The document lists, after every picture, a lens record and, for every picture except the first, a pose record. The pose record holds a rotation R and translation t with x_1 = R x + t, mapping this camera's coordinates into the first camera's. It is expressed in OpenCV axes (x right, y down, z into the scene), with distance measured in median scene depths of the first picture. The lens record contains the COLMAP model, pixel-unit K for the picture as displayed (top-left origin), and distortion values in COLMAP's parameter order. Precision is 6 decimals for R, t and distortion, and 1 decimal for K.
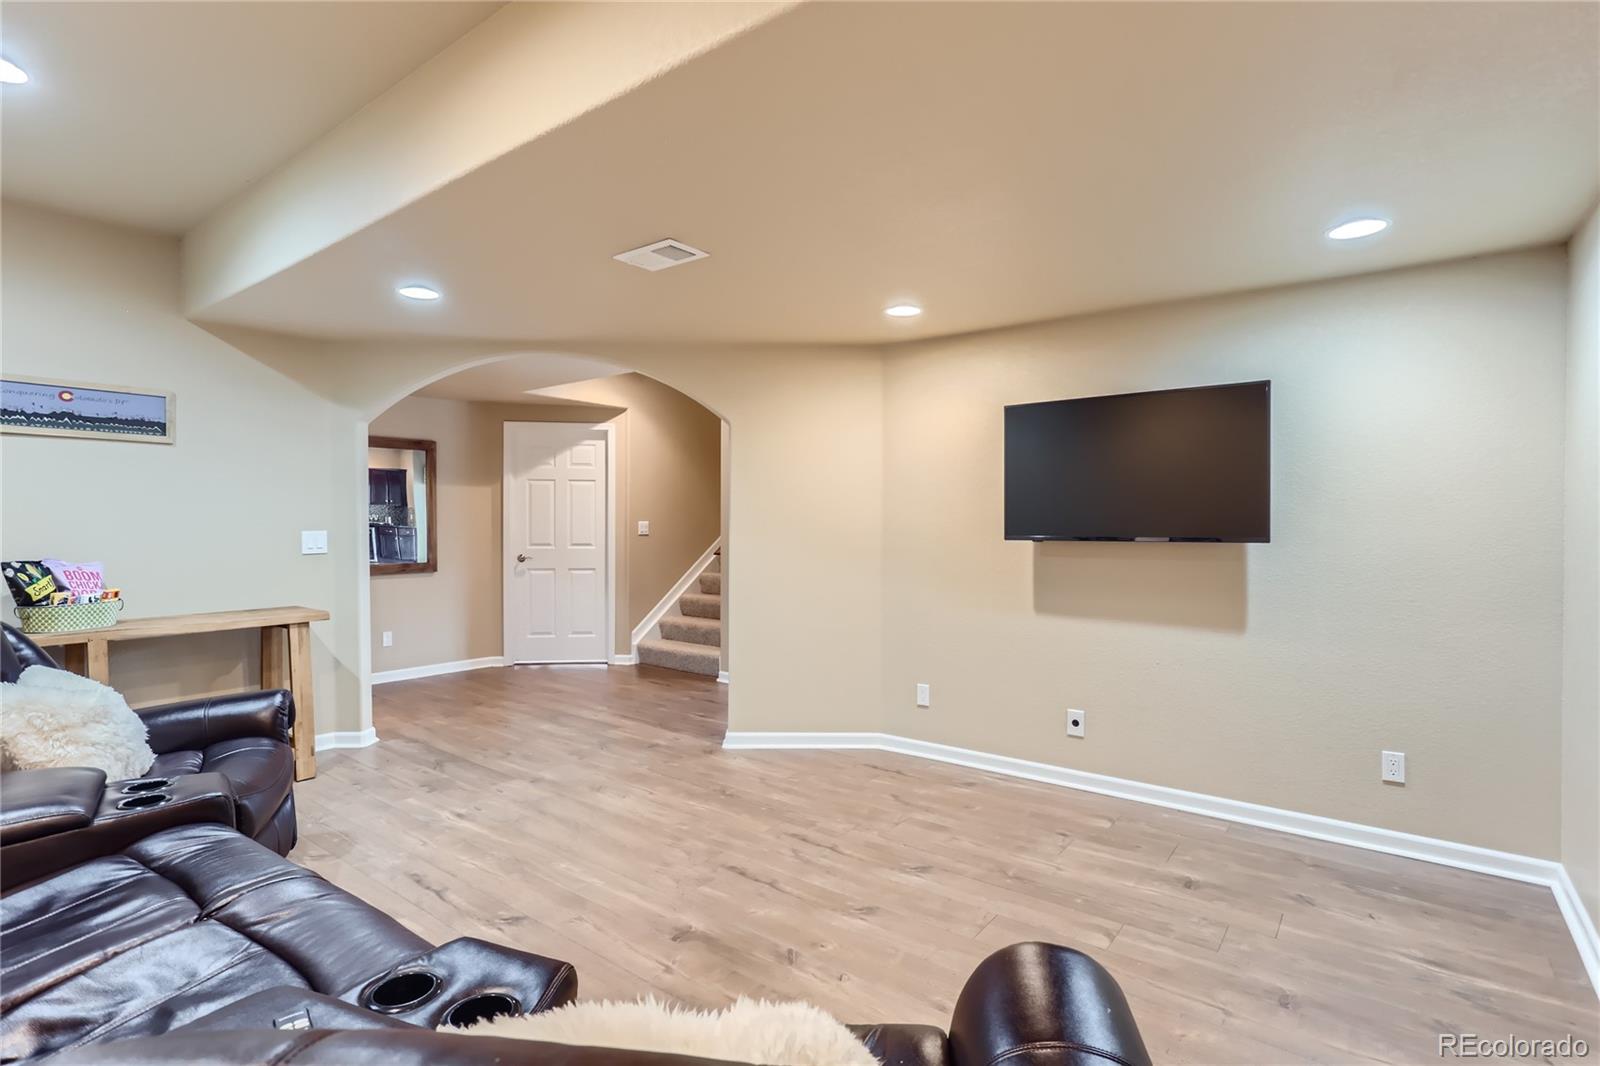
lens RADIAL K [[779.1, 0, 789.8], [0, 779.1, 531.7], [0, 0, 1]] dist [-0.005738, 0.000517]
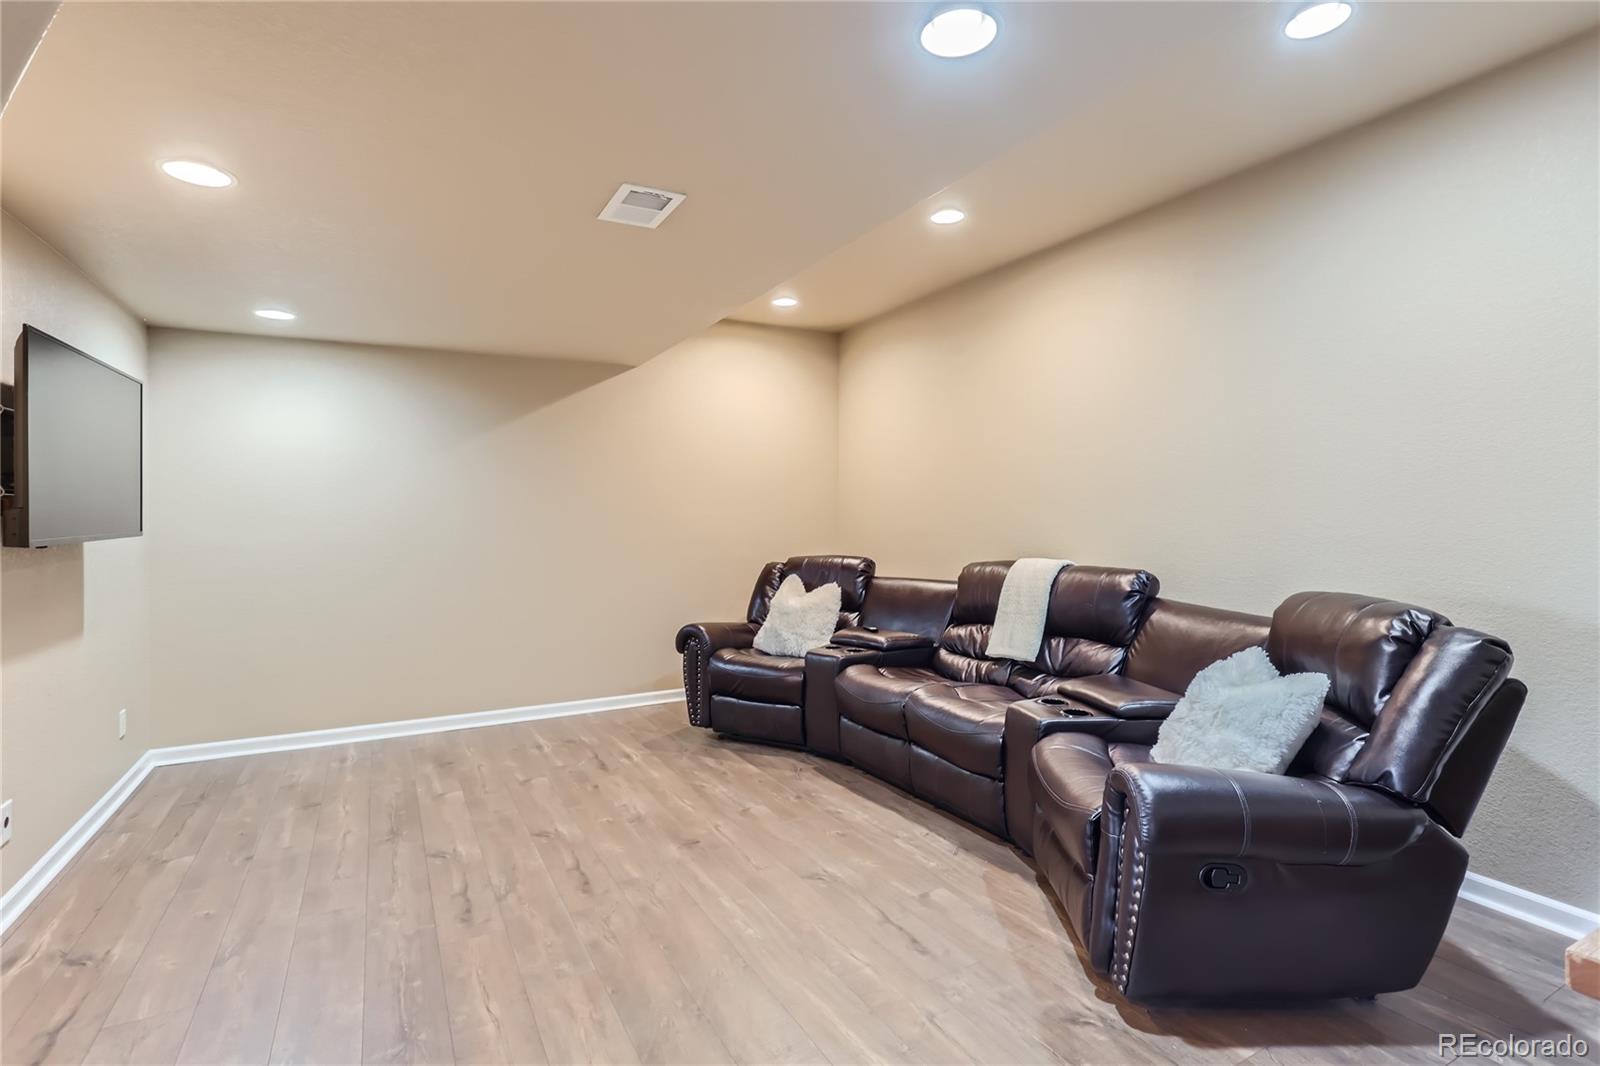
lens RADIAL K [[779.1, 0, 796.6], [0, 779.1, 526.5], [0, 0, 1]] dist [-0.005738, 0.000517]
pose [[-0.916668, 0.000503, 0.399650, -0.669651], [0.013220, 0.999490, 0.029064, -0.020709], [-0.399431, 0.031925, -0.916207, 1.734022]]
